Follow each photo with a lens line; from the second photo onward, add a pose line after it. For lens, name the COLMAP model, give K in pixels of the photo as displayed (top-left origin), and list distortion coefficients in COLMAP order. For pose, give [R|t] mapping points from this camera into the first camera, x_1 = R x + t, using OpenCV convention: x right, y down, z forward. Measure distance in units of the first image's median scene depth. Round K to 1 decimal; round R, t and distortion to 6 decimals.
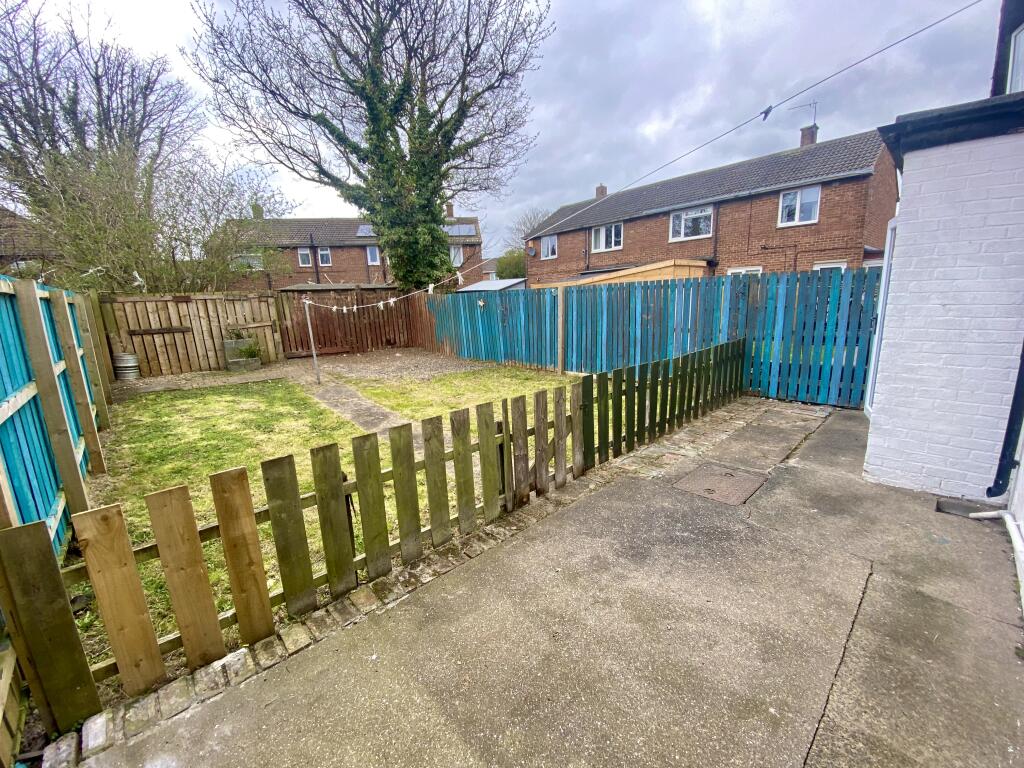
lens RADIAL K [[411.8, 0, 508.8], [0, 411.8, 380.1], [0, 0, 1]] dist [-0.002539, -0.000604]
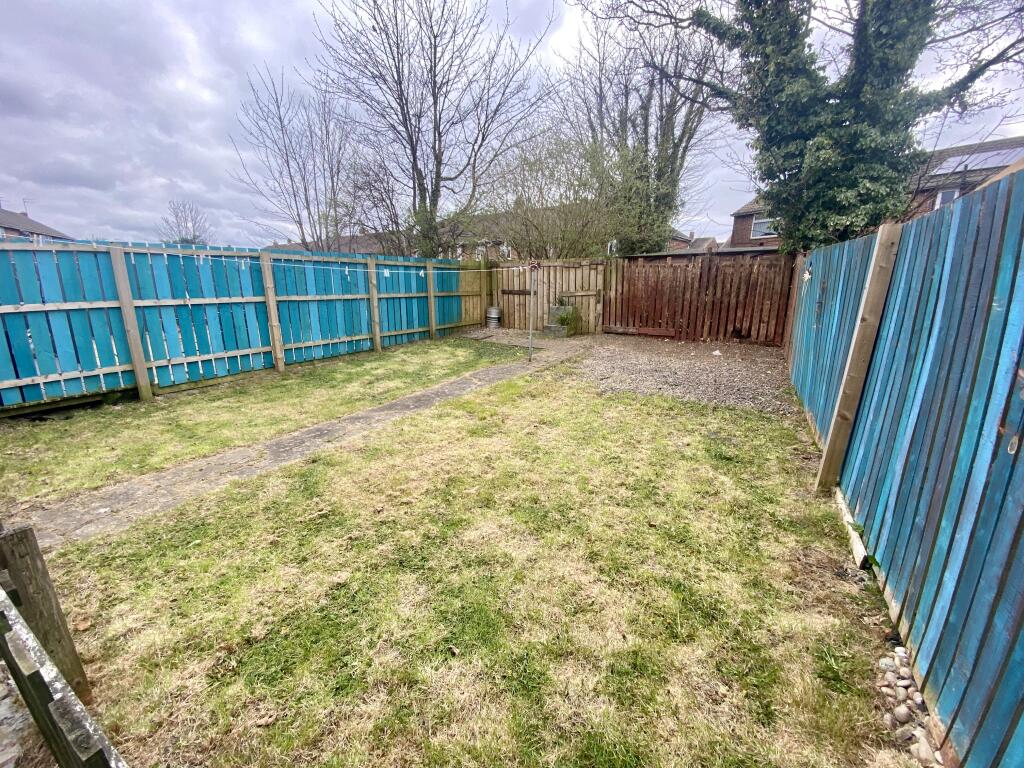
lens RADIAL K [[411.8, 0, 500.9], [0, 411.8, 380.8], [0, 0, 1]] dist [-0.002539, -0.000604]
pose [[0.312818, 0.254082, -0.915198, 0.266589], [-0.199857, 0.959591, 0.198095, -0.086992], [0.928548, 0.120941, 0.350958, 0.489905]]
